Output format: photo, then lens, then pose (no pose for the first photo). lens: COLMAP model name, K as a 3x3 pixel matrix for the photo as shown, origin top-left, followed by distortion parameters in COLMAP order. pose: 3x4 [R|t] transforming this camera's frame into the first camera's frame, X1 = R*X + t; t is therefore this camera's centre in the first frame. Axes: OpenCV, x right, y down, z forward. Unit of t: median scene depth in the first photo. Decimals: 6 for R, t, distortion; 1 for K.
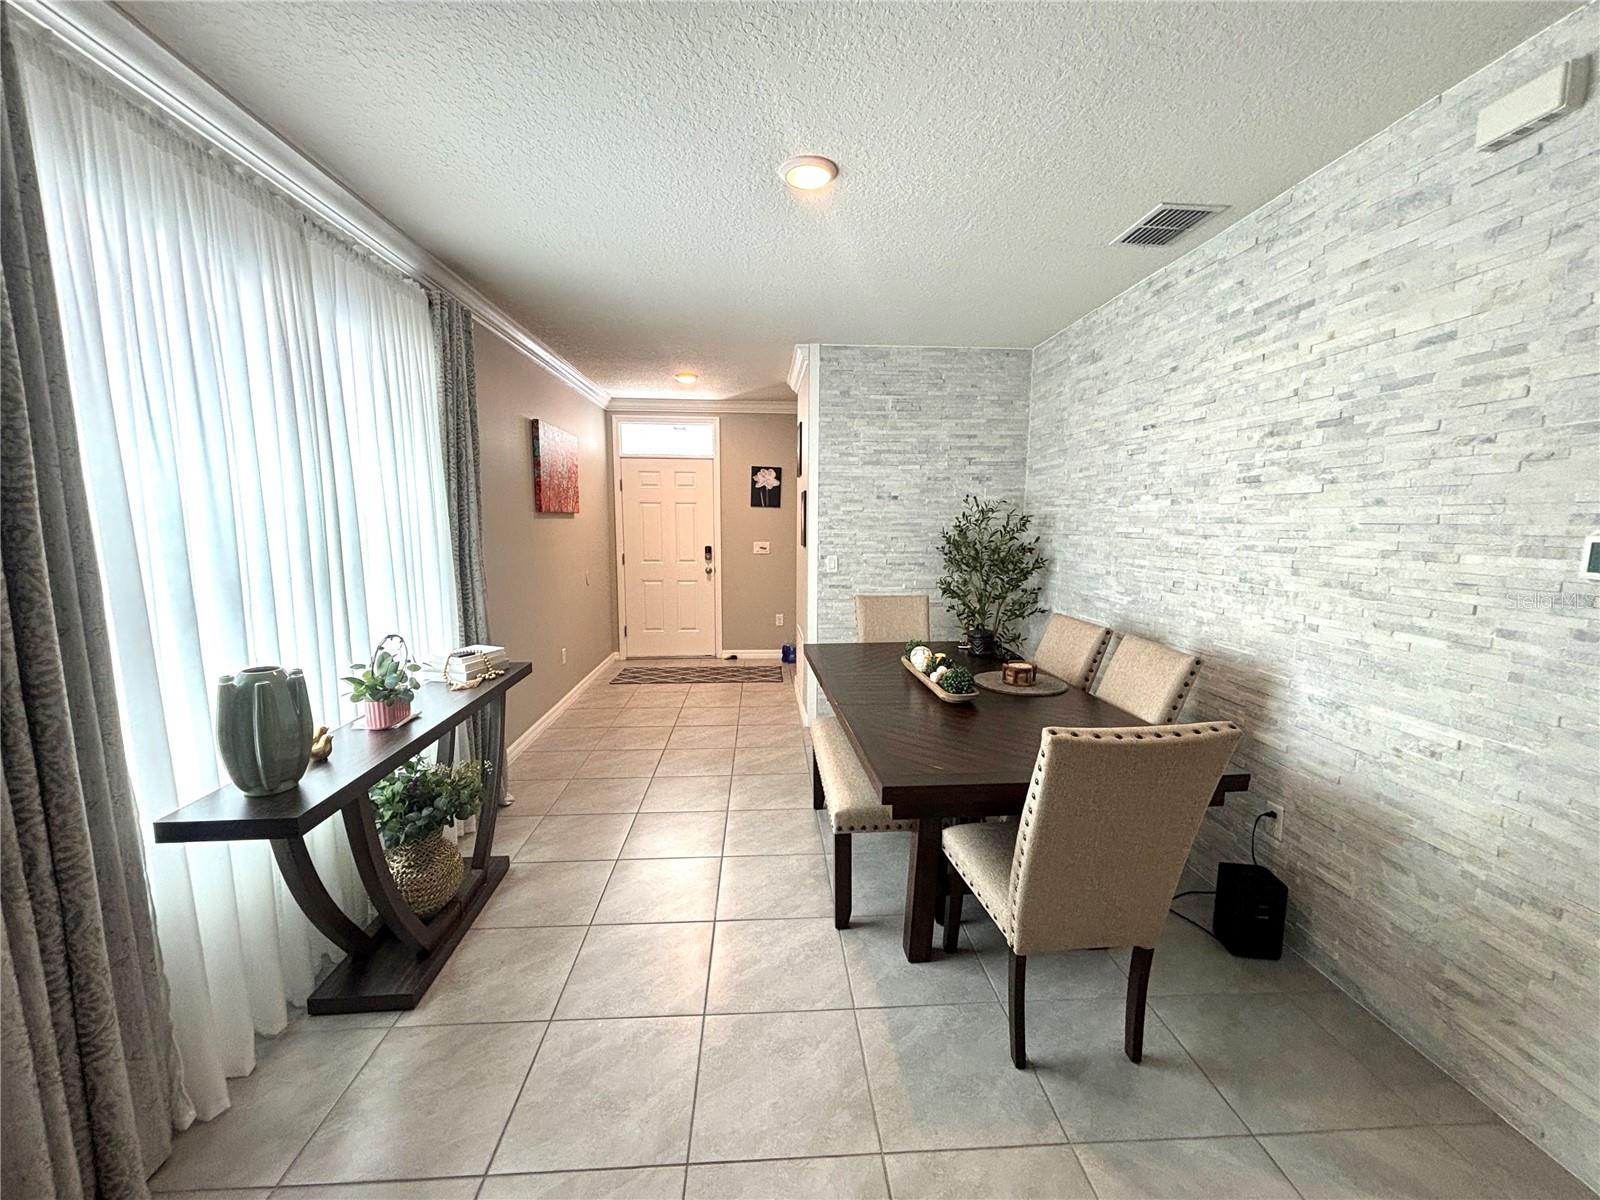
lens RADIAL K [[643.8, 0, 797.0], [0, 643.8, 598.0], [0, 0, 1]] dist [0.010108, -0.003223]
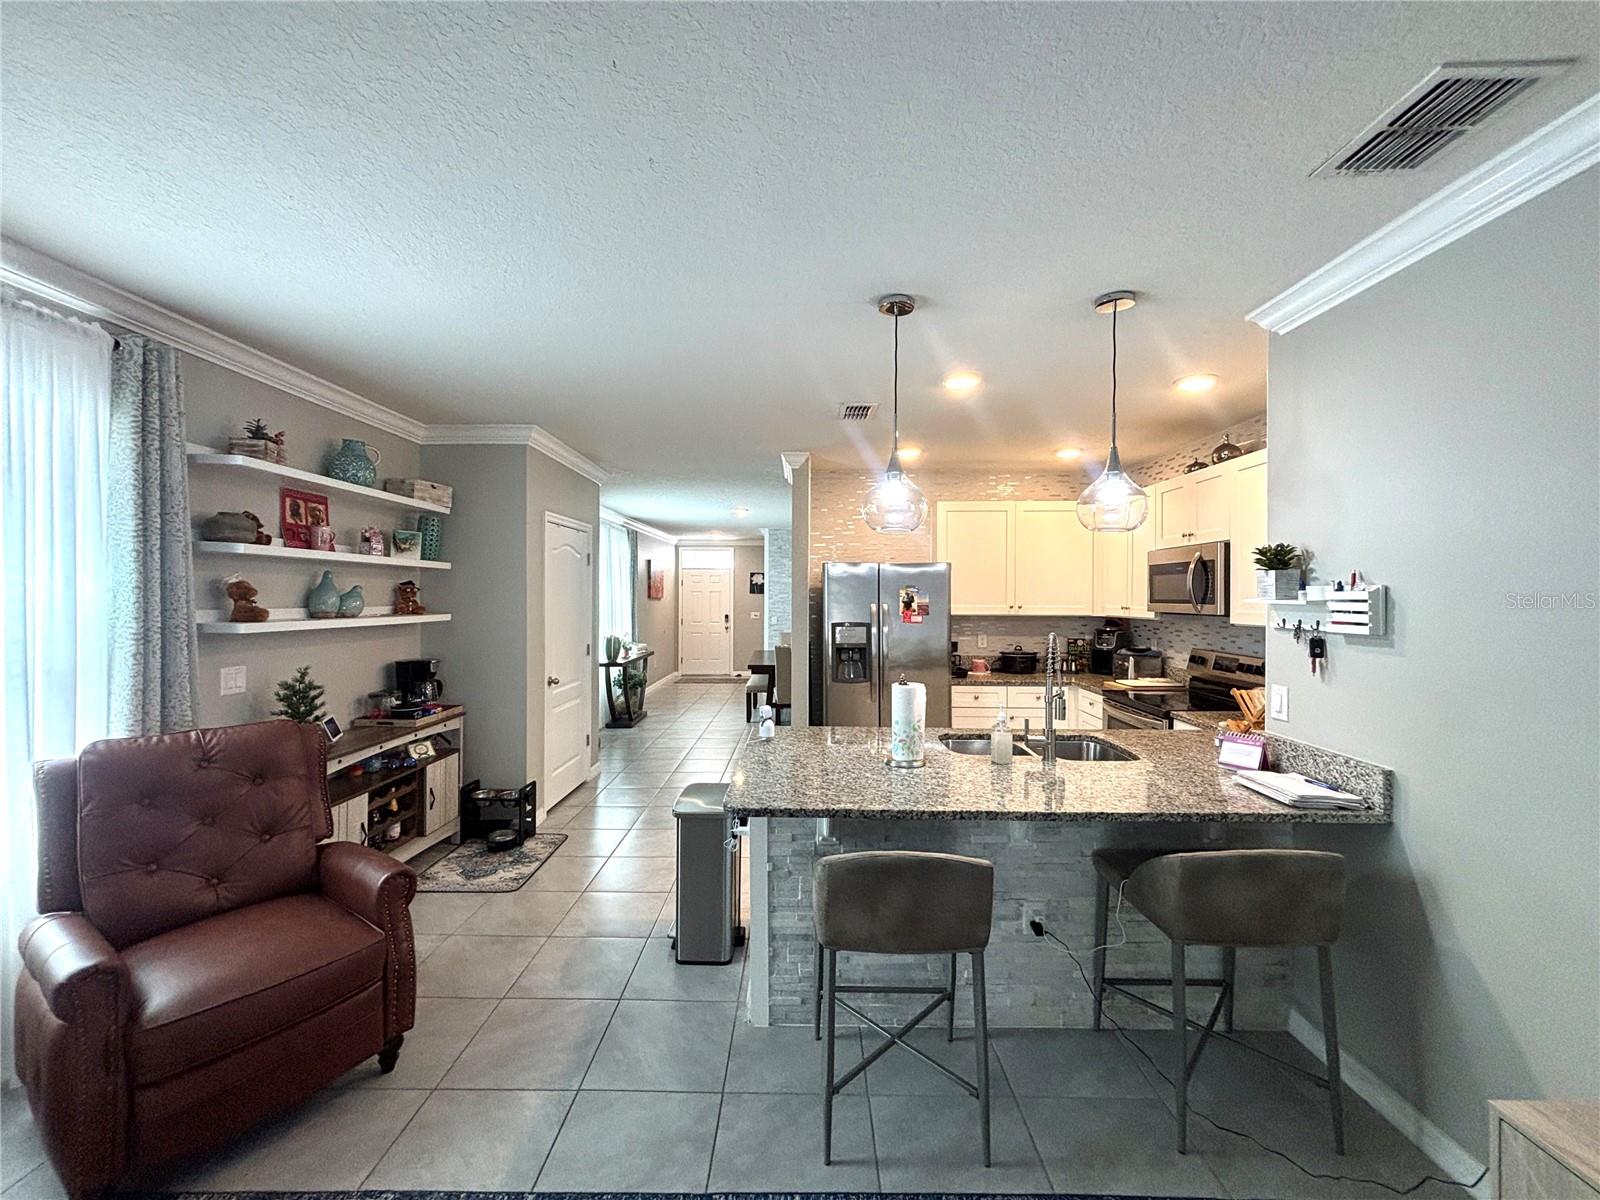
lens RADIAL K [[643.8, 0, 797.0], [0, 643.8, 598.0], [0, 0, 1]] dist [0.010108, -0.003223]
pose [[0.997403, -0.001421, -0.072004, 0.211878], [-0.007410, 0.992473, -0.122240, 0.104434], [0.071635, 0.122456, 0.989885, -0.890728]]
